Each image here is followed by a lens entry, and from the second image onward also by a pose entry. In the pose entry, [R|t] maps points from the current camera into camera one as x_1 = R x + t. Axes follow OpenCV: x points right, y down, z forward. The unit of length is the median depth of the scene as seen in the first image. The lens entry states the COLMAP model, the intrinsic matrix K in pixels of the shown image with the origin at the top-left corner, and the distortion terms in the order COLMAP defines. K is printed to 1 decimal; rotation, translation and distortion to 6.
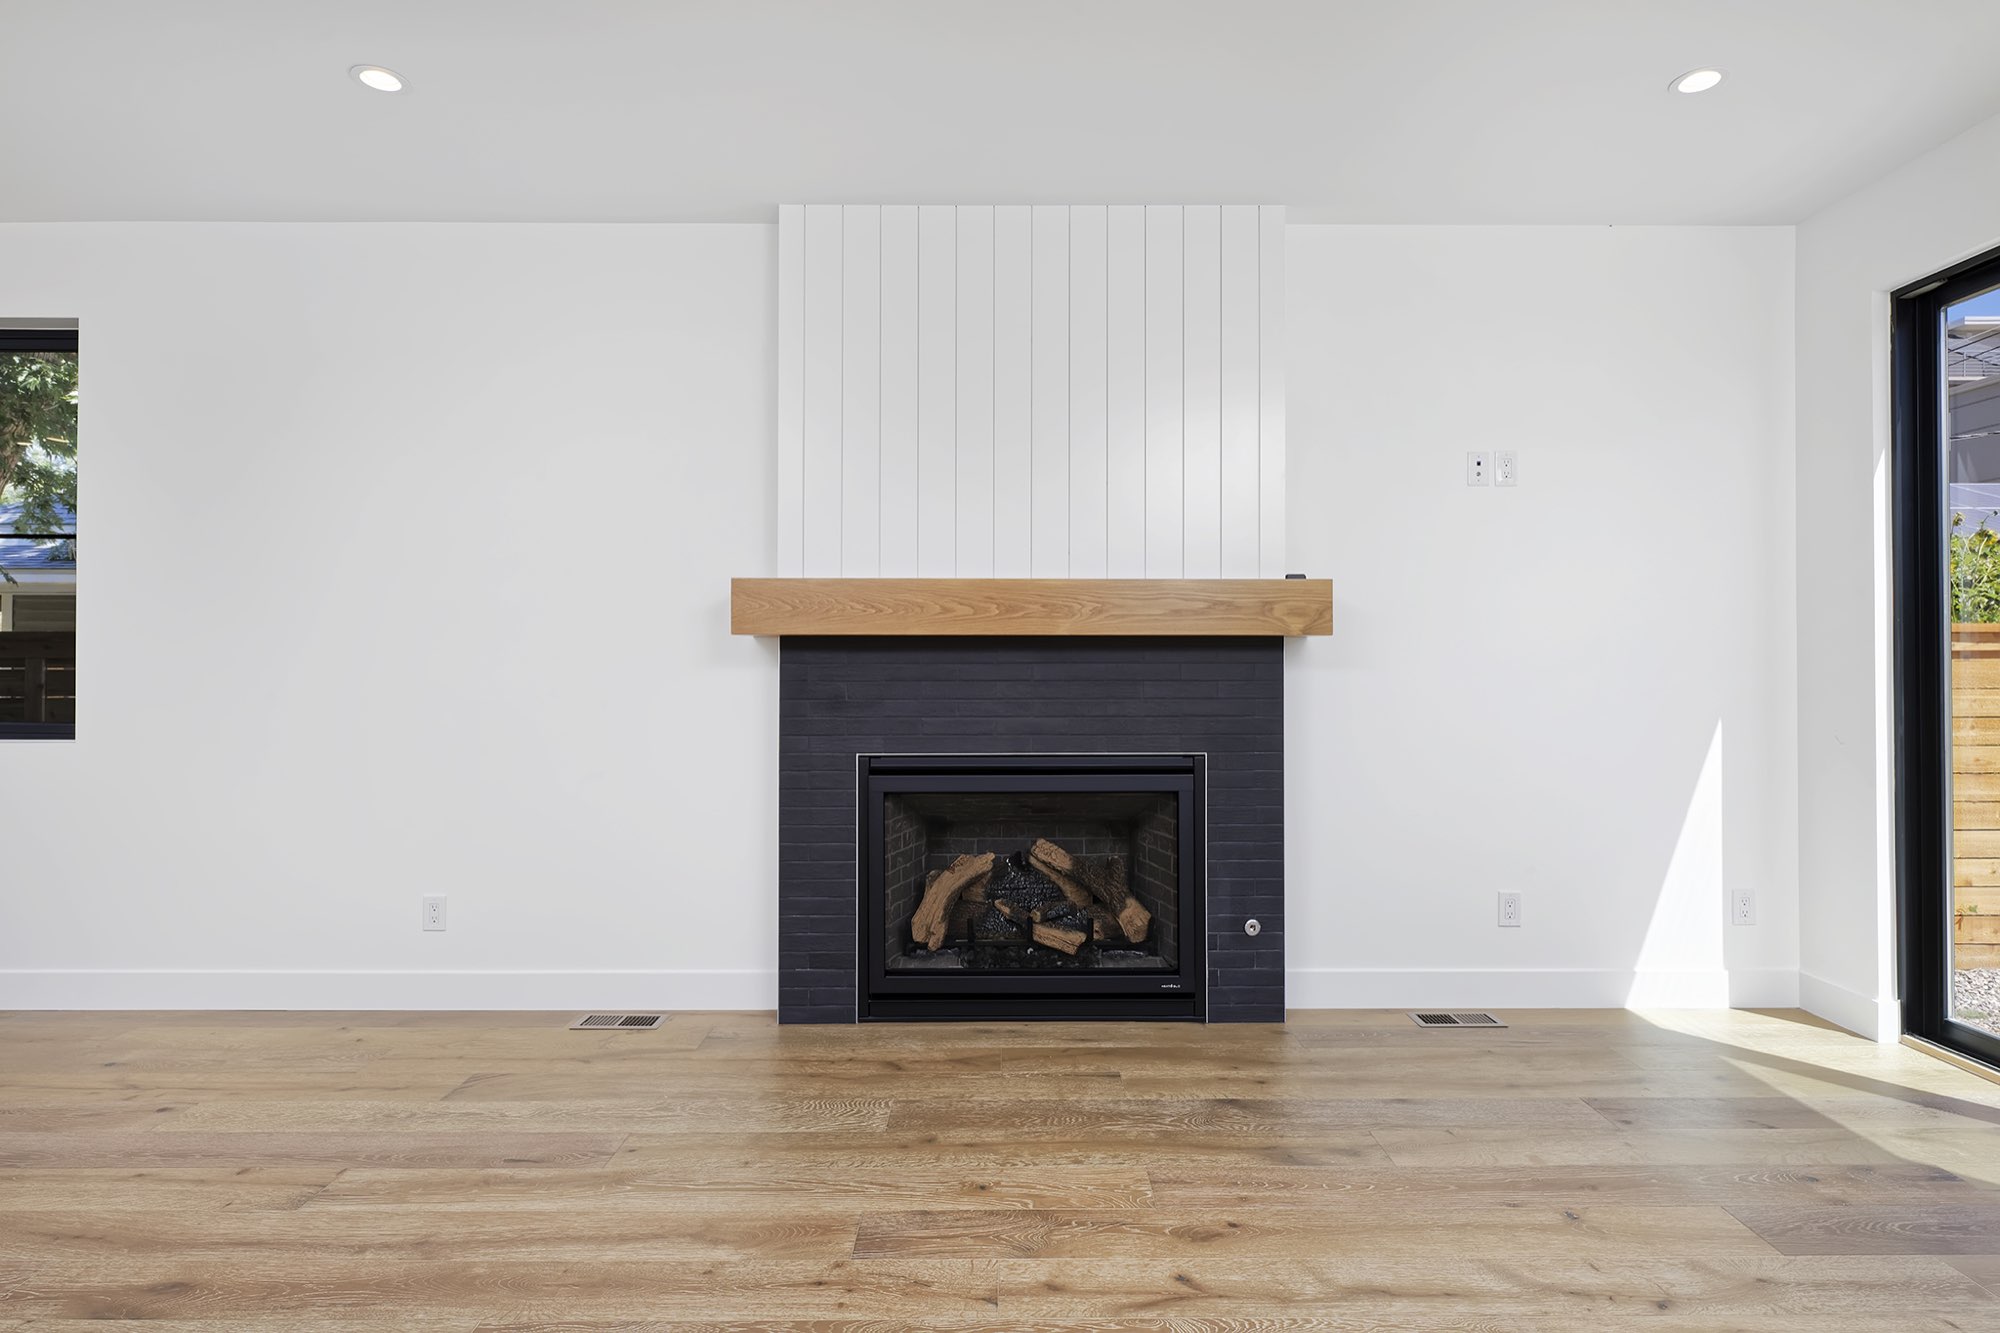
lens RADIAL K [[1066.5, 0, 1002.8], [0, 1066.5, 656.3], [0, 0, 1]] dist [0.000125, -0.000880]
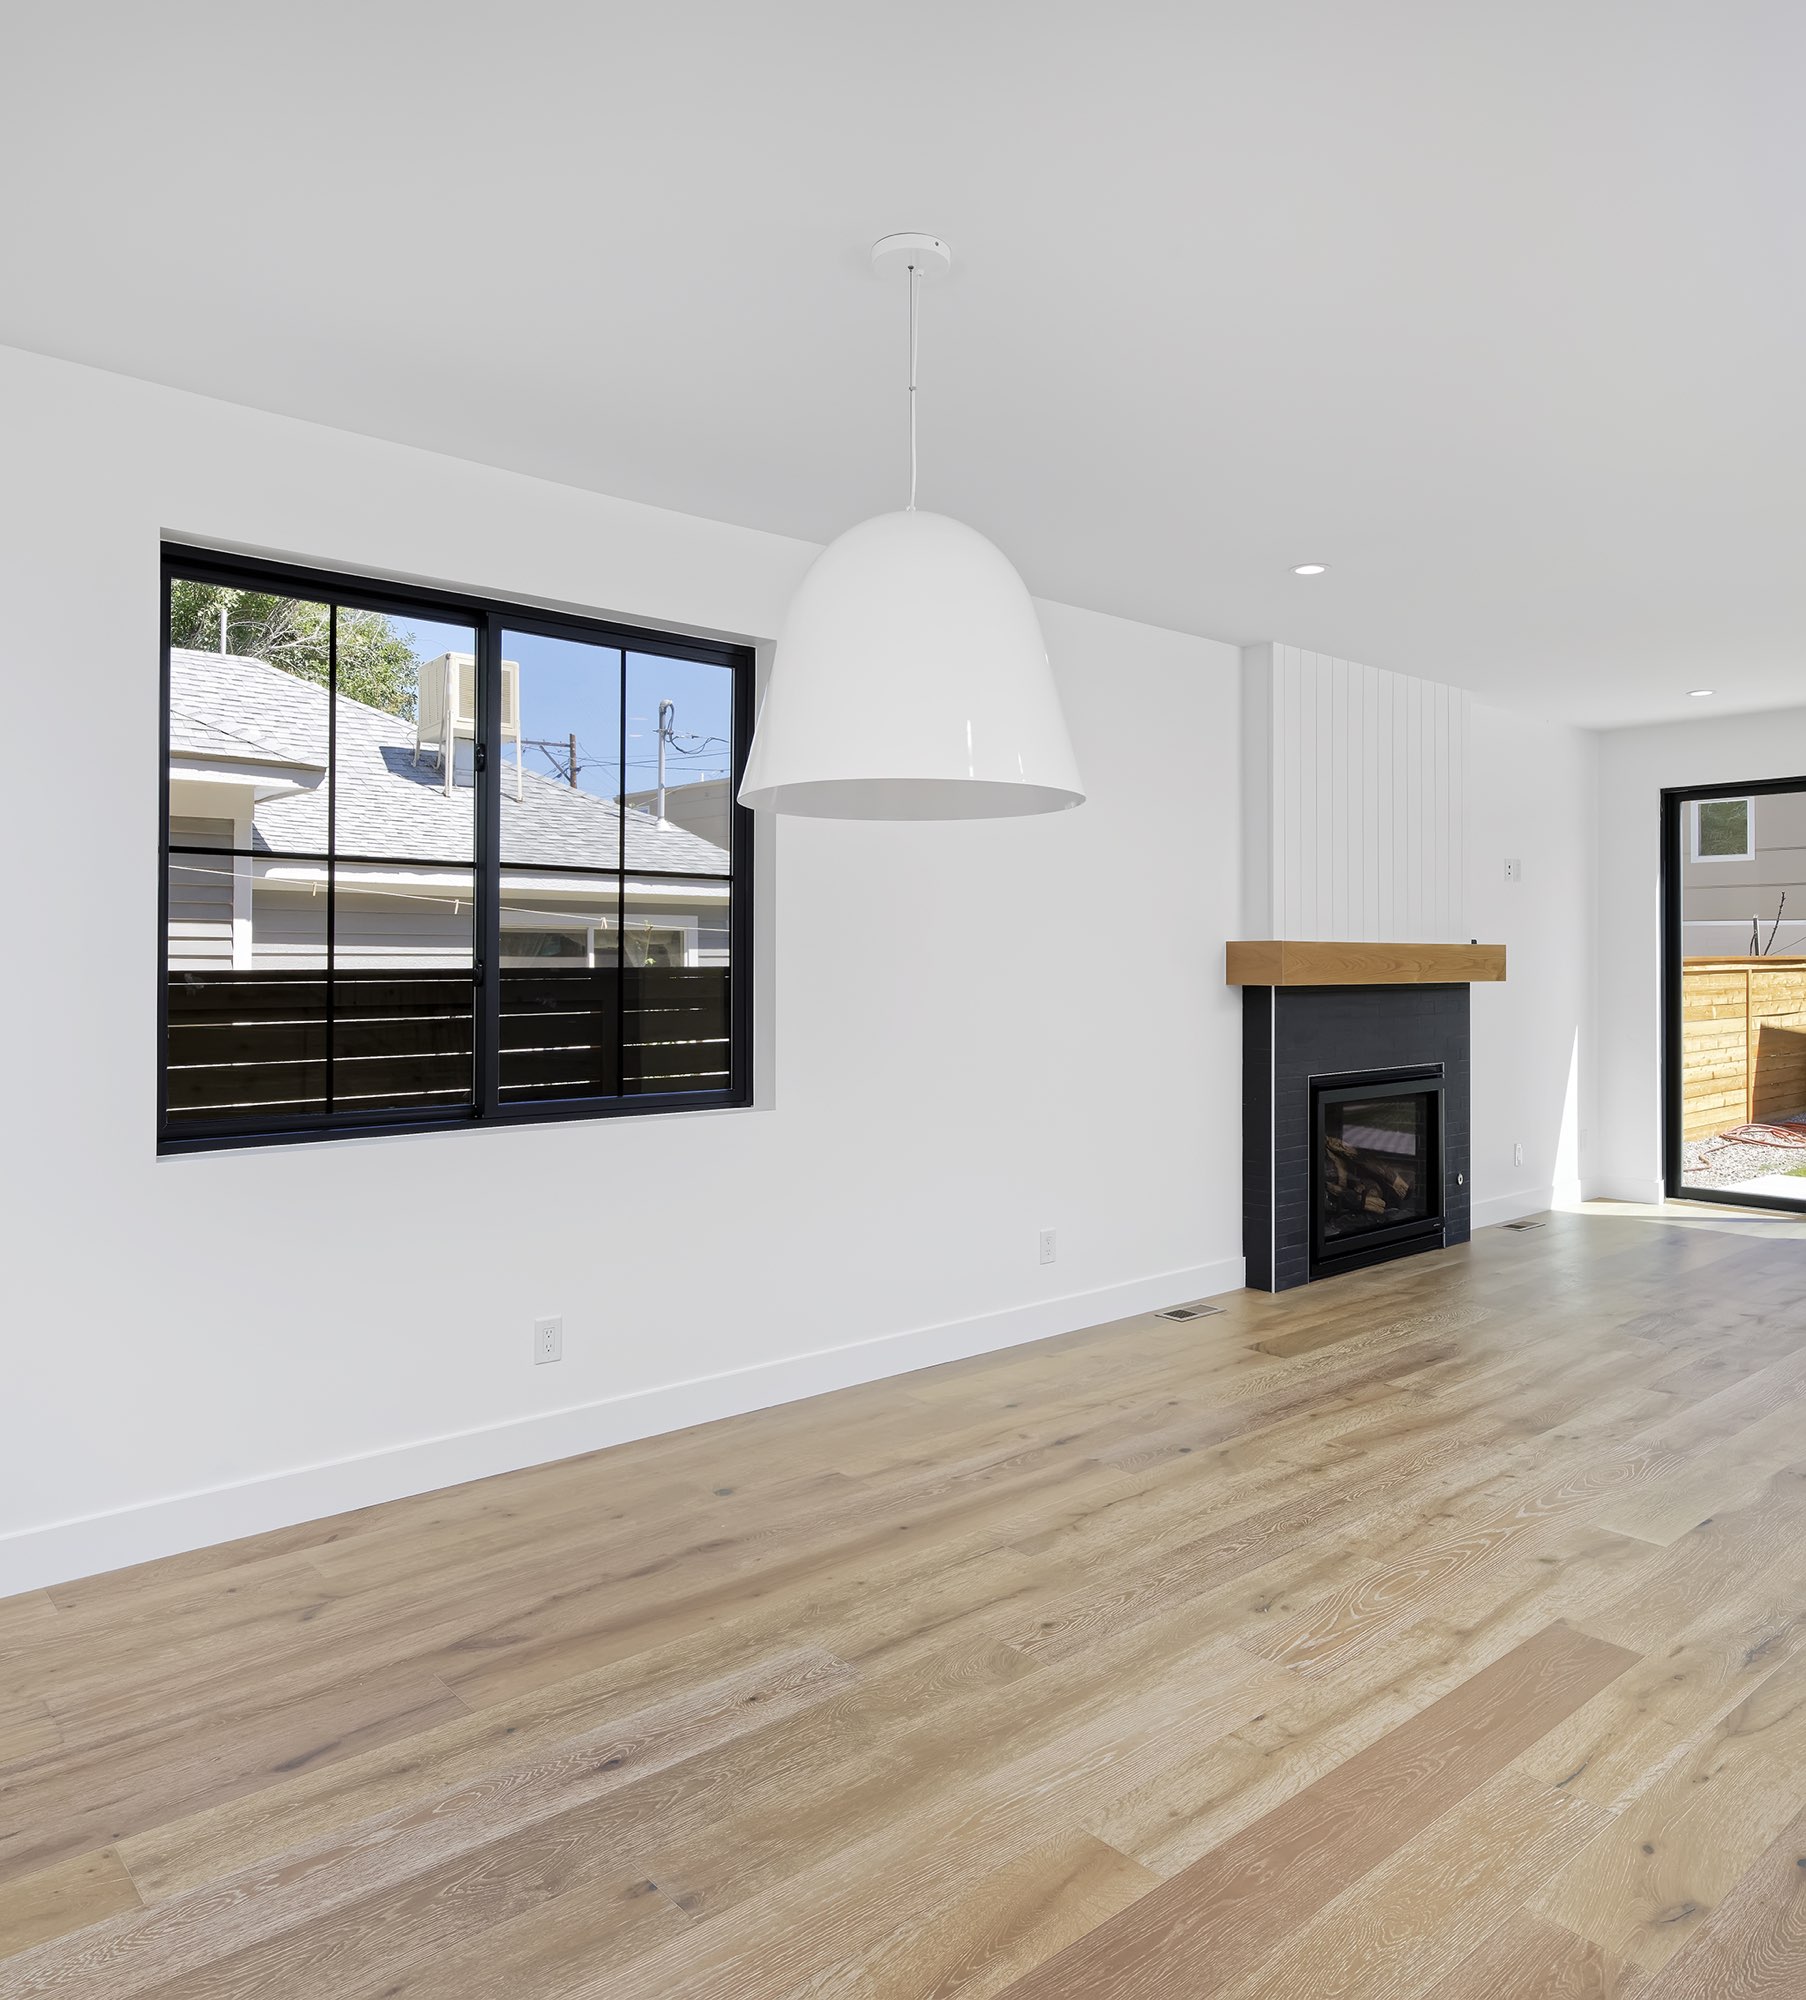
lens RADIAL K [[1508.4, 0, 904.1], [0, 1508.4, 955.5], [0, 0, 1]] dist [-0.000032, 0.001234]
pose [[0.736715, 0.001754, 0.676201, -1.749205], [-0.007985, 0.999949, 0.006107, -0.062639], [-0.676156, -0.009898, 0.736692, -0.016503]]
